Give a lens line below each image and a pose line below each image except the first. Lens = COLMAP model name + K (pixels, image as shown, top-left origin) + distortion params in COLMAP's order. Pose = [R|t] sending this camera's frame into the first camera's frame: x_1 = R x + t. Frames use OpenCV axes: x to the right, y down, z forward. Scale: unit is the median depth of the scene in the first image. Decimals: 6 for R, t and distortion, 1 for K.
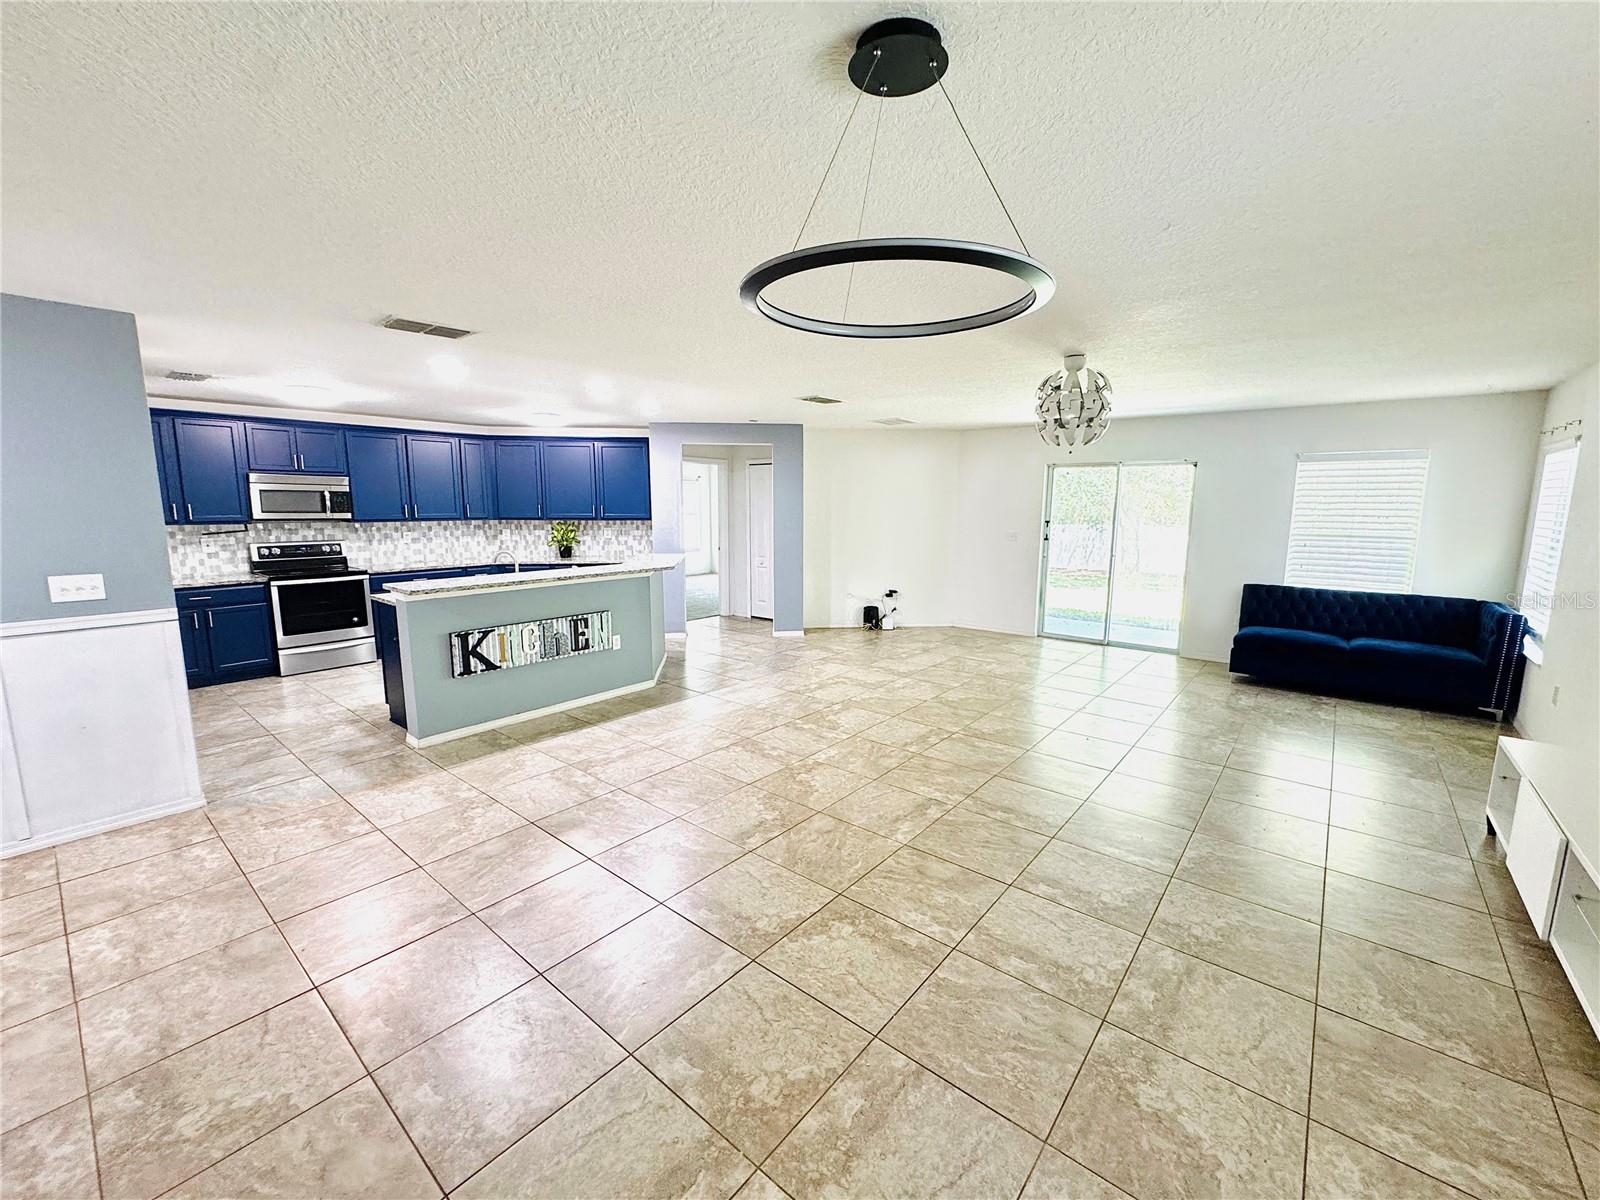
lens RADIAL K [[644.5, 0, 797.4], [0, 644.5, 597.1], [0, 0, 1]] dist [0.000115, 0.000477]
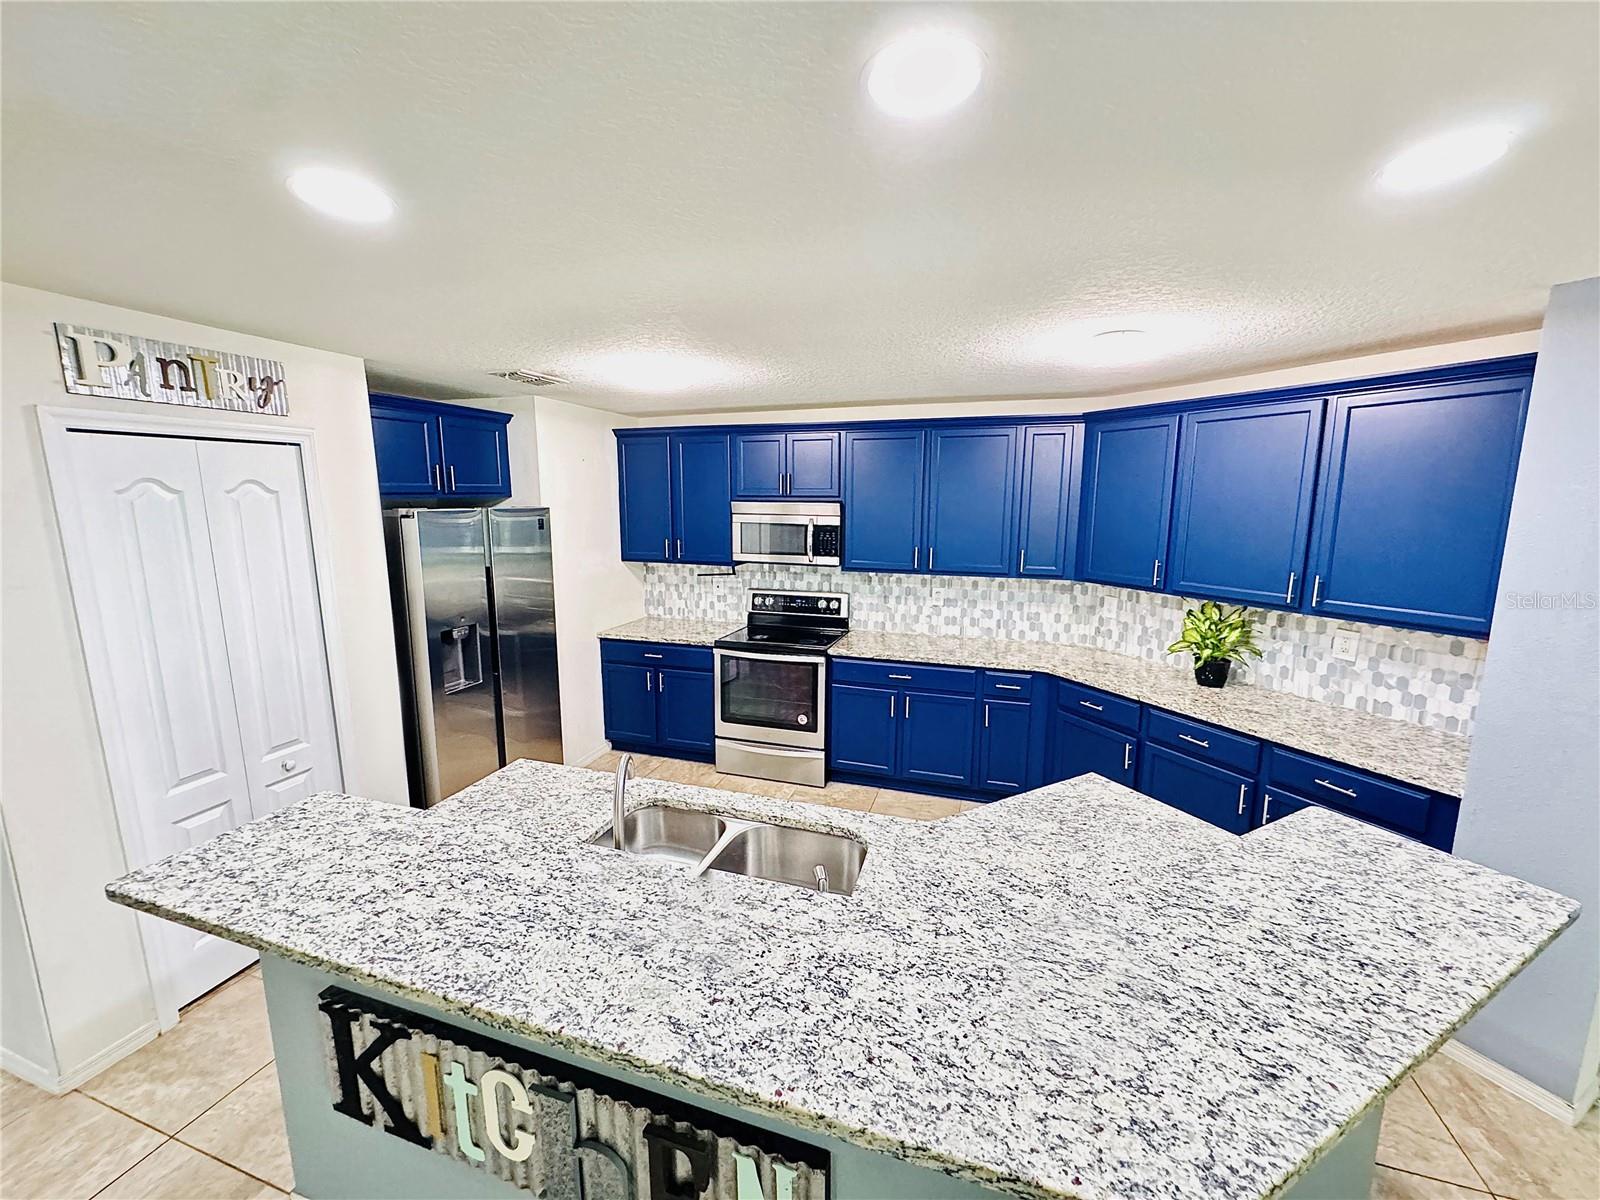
lens RADIAL K [[644.5, 0, 800.2], [0, 644.5, 593.9], [0, 0, 1]] dist [0.000115, 0.000477]
pose [[0.372921, 0.137862, -0.917564, -0.096404], [-0.138183, 0.986124, 0.092003, -0.148791], [0.917516, 0.092482, 0.386796, 0.710363]]
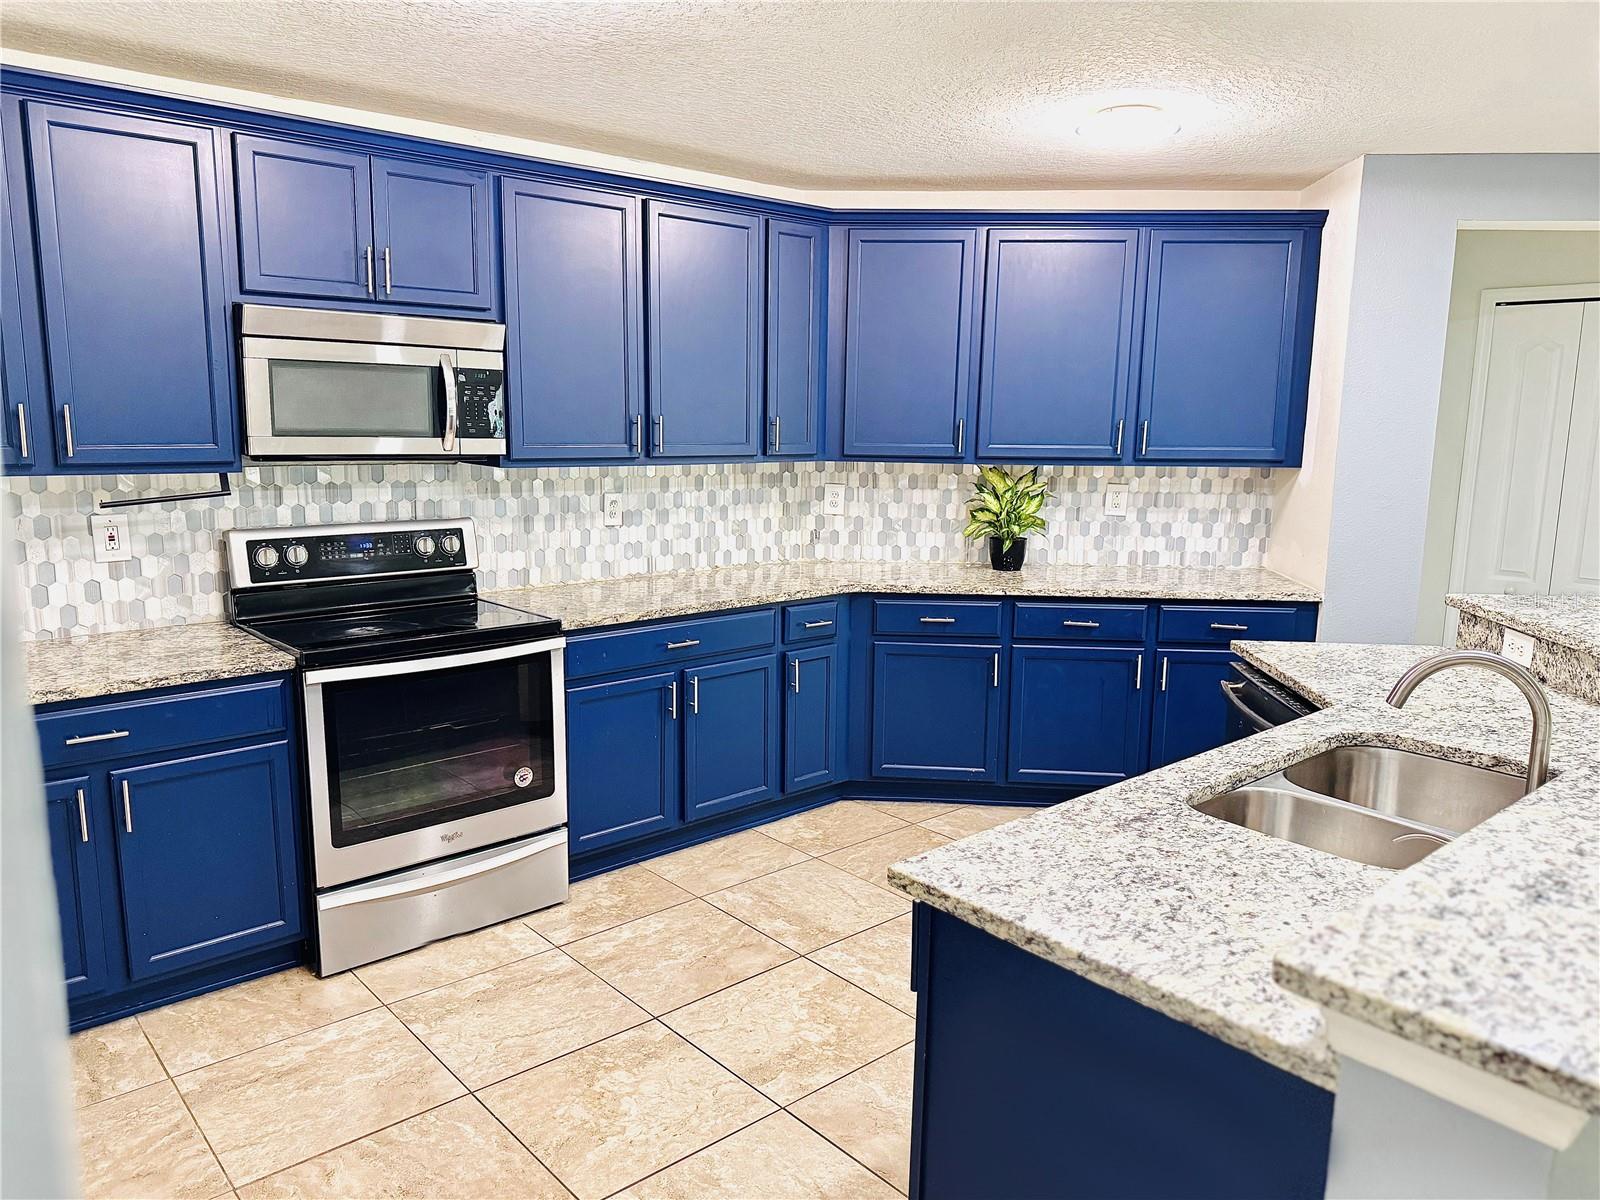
lens RADIAL K [[1121.4, 0, 808.9], [0, 1121.4, 599.2], [0, 0, 1]] dist [0.023136, -0.028343]
pose [[0.988546, 0.033716, -0.147108, -0.457451], [-0.031343, 0.999339, 0.018415, -0.065258], [0.147631, -0.013593, 0.988949, 0.467167]]
